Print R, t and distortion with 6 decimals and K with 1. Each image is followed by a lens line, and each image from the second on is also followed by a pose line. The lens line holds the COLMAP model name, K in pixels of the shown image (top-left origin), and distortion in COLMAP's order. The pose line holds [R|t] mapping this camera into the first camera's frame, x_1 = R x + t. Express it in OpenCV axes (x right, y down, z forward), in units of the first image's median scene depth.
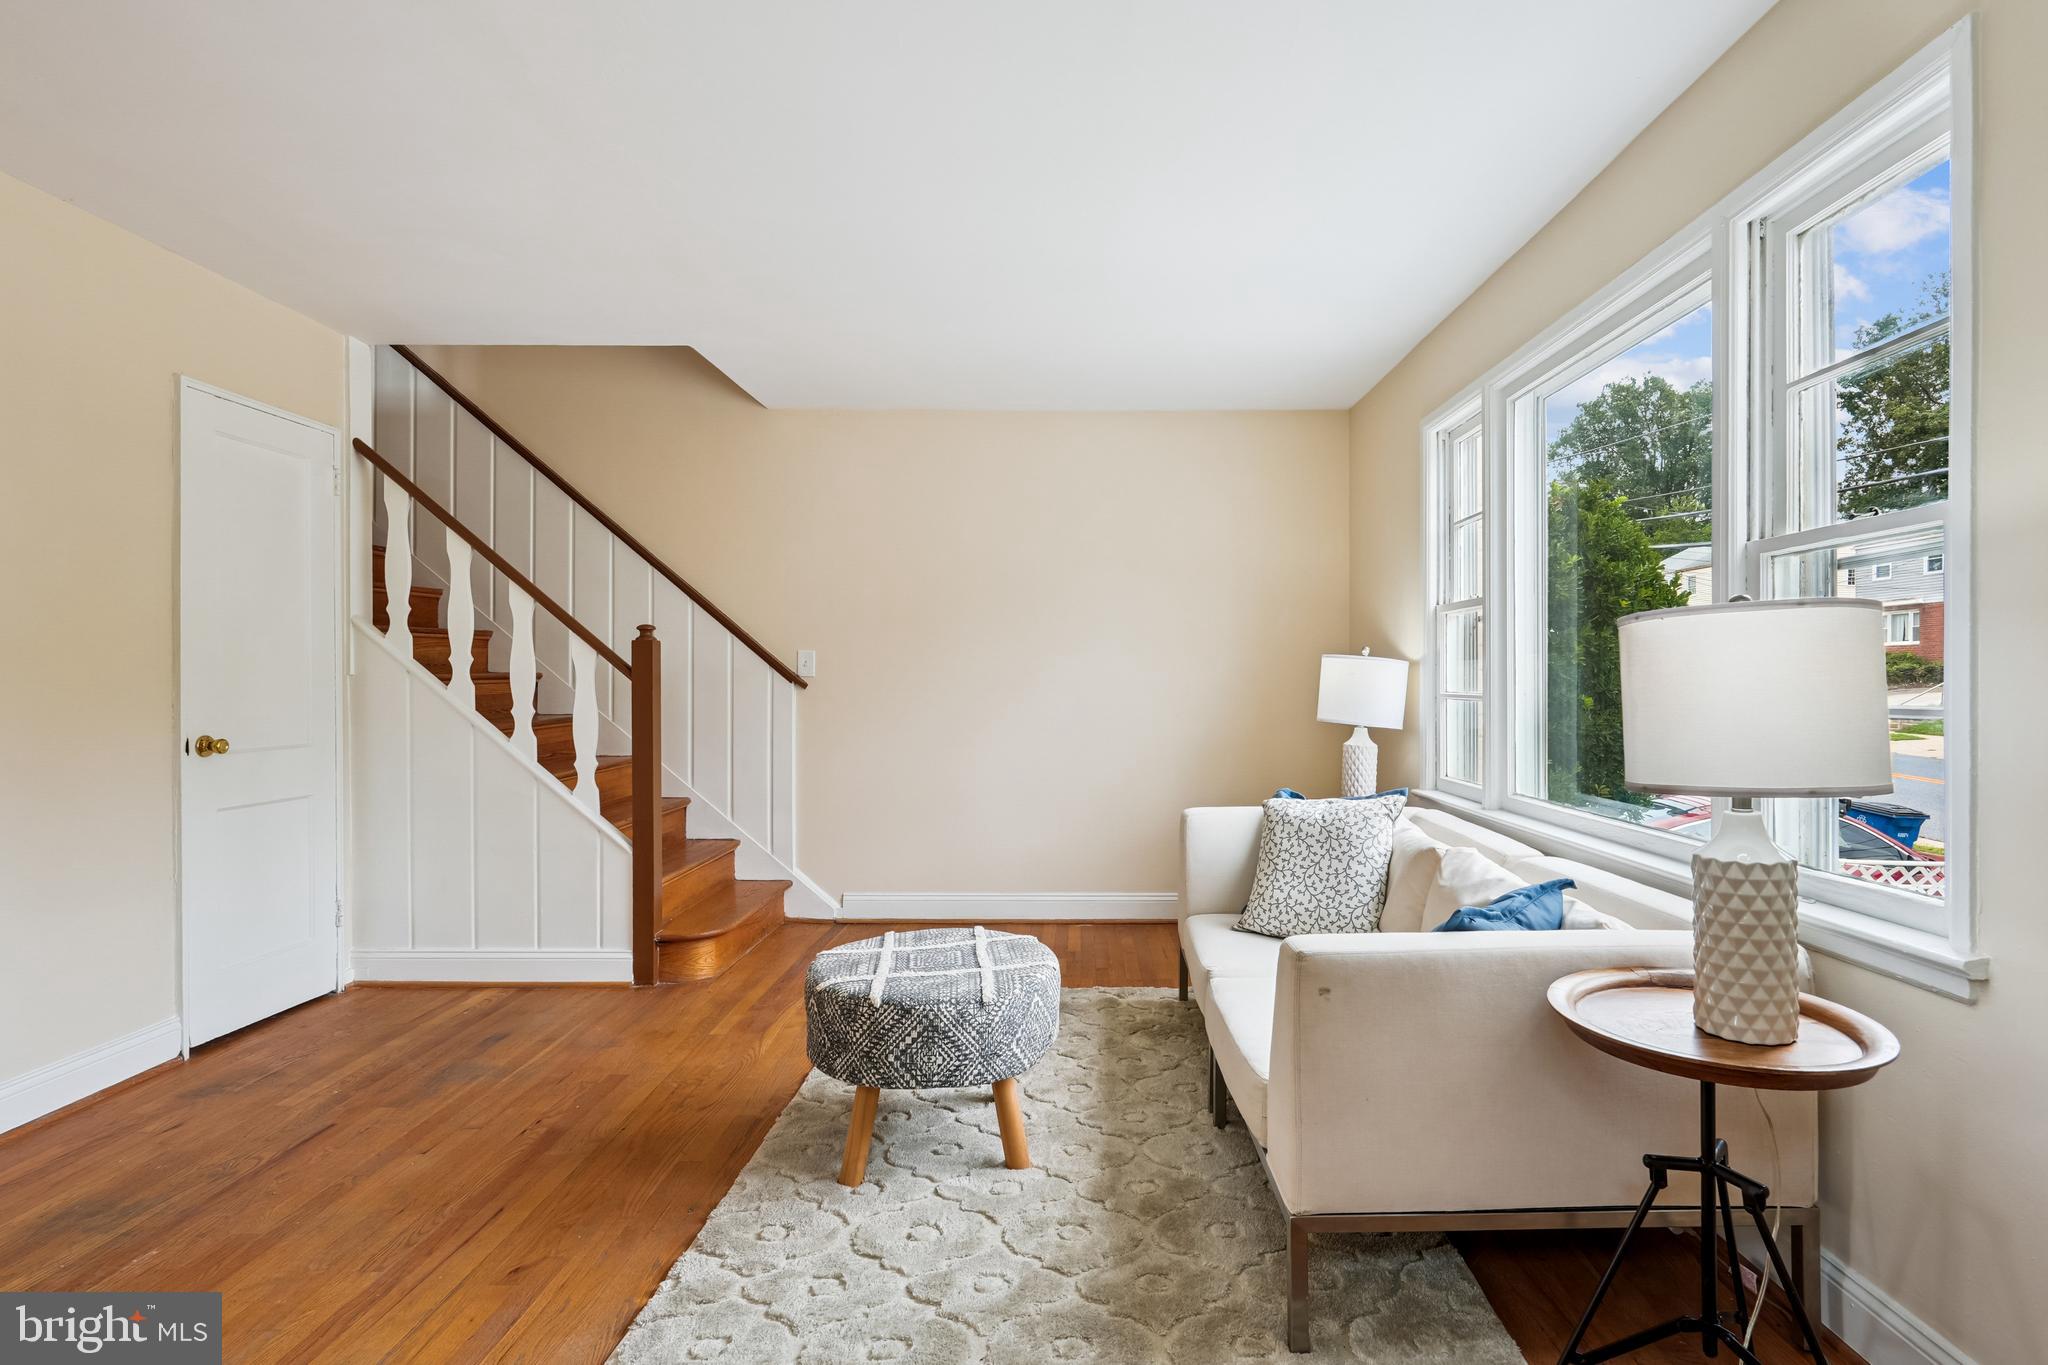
lens RADIAL K [[978.6, 0, 1037.3], [0, 978.6, 681.6], [0, 0, 1]] dist [-0.011006, 0.003914]
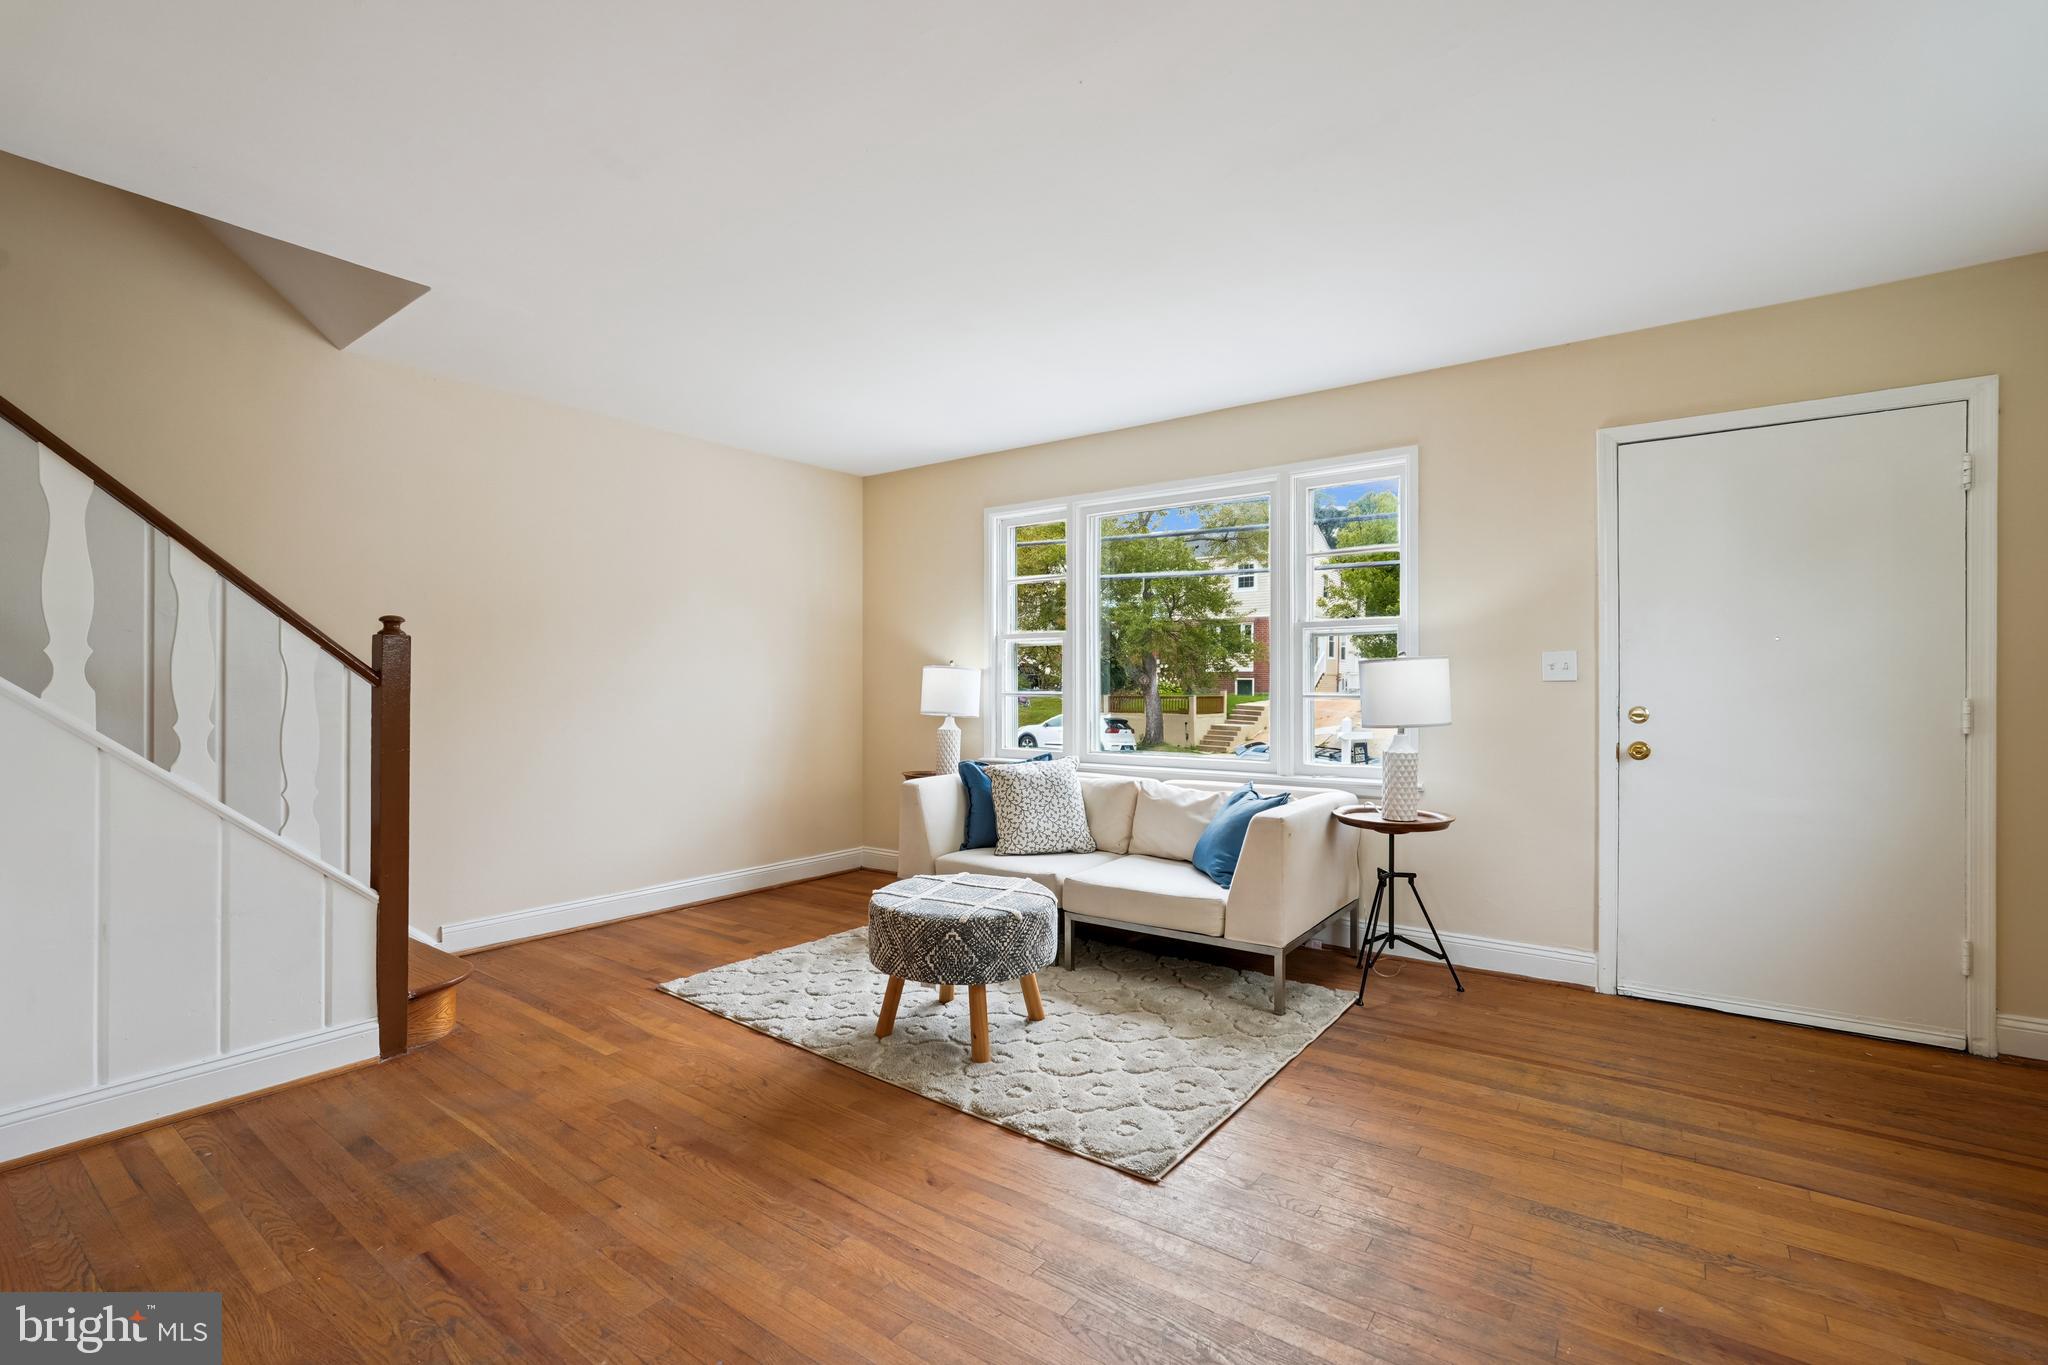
lens RADIAL K [[890.3, 0, 1024.4], [0, 890.3, 682.4], [0, 0, 1]] dist [-0.005276, 0.001938]
pose [[0.616046, 0.001289, 0.787709, -0.868984], [0.001357, 0.999995, -0.002698, -0.000254], [-0.787709, 0.002731, 0.616042, 0.160513]]
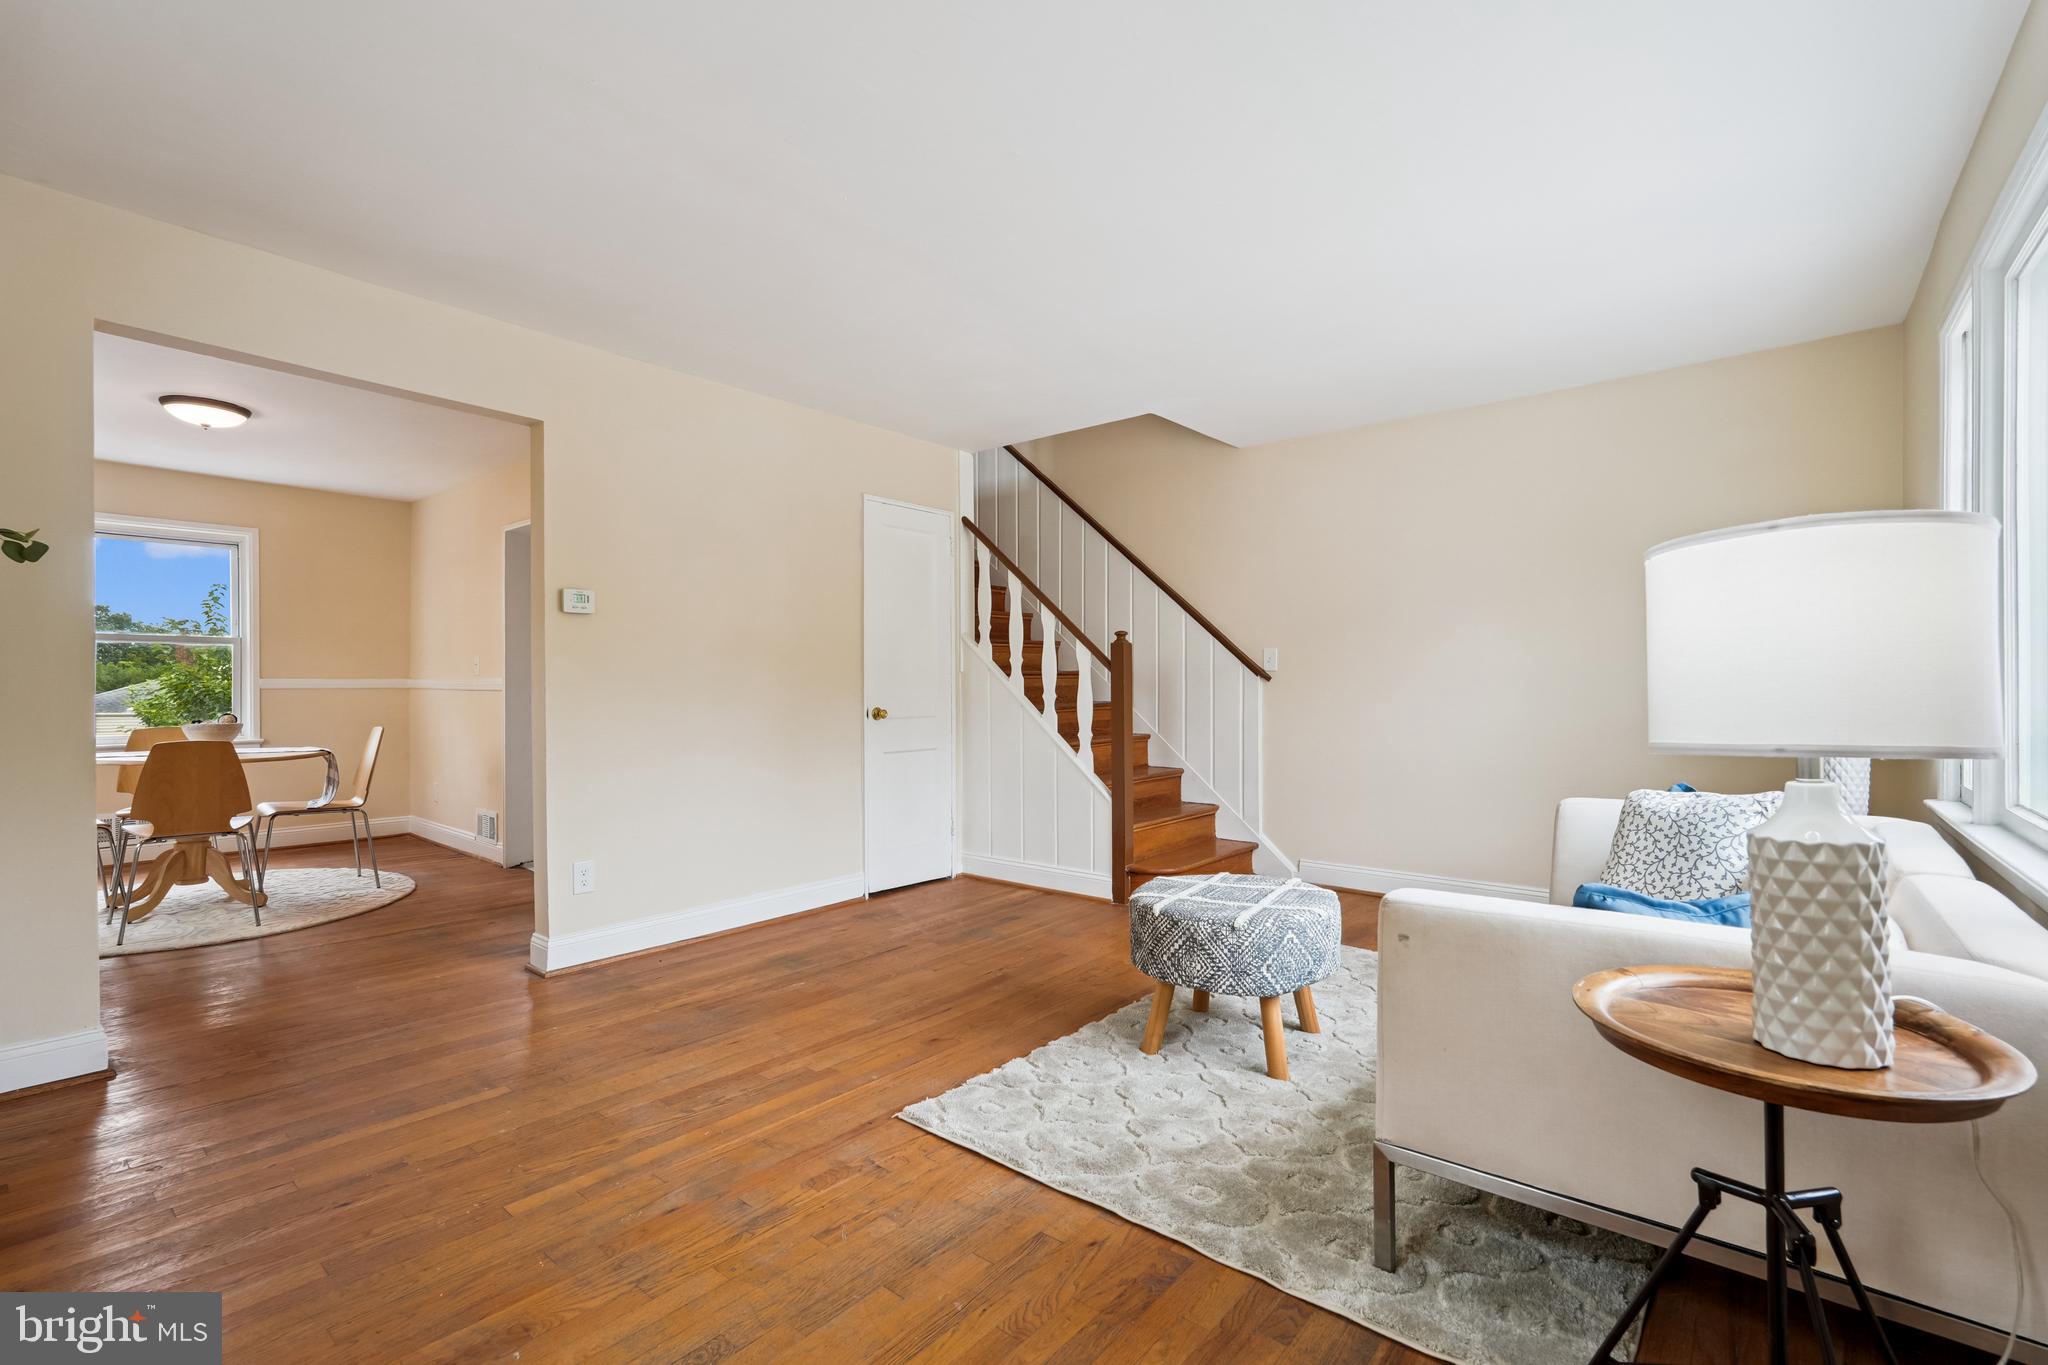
lens RADIAL K [[890.3, 0, 1029.5], [0, 890.3, 688.0], [0, 0, 1]] dist [-0.005276, 0.001938]
pose [[0.767392, -0.001797, -0.641175, 0.347647], [0.001454, 0.999998, -0.001064, 0.025481], [0.641176, -0.000116, 0.767394, -0.004462]]
